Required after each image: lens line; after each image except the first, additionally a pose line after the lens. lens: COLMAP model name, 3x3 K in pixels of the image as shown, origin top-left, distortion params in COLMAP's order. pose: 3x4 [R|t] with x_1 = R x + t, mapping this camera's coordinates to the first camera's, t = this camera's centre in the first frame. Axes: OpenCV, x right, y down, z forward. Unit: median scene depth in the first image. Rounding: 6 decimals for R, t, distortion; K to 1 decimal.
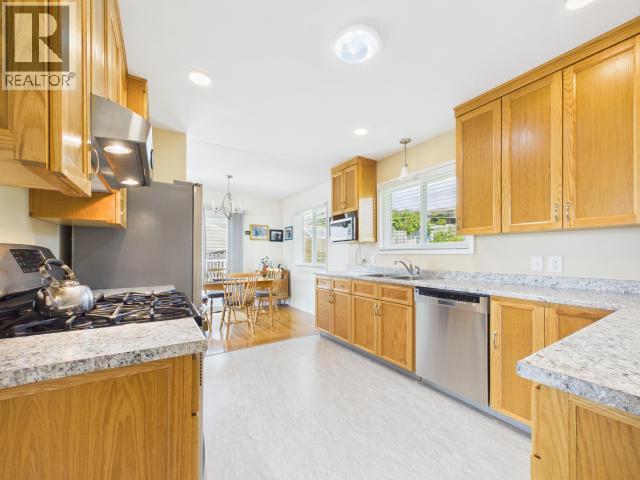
lens RADIAL K [[258.7, 0, 317.7], [0, 258.7, 254.4], [0, 0, 1]] dist [0.000199, 0.000082]
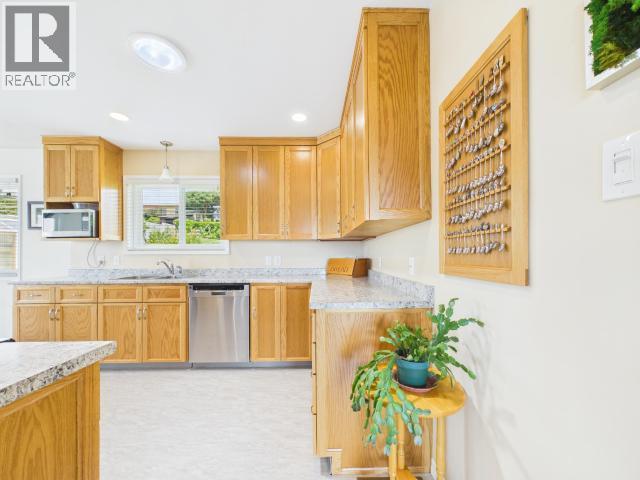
lens RADIAL K [[261.7, 0, 321.7], [0, 261.7, 253.6], [0, 0, 1]] dist [0.001053, 0.000315]
pose [[0.514308, 0.001494, 0.857604, -0.255817], [0.001563, 0.999995, -0.002679, -0.000905], [-0.857604, 0.002718, 0.514303, -0.058387]]
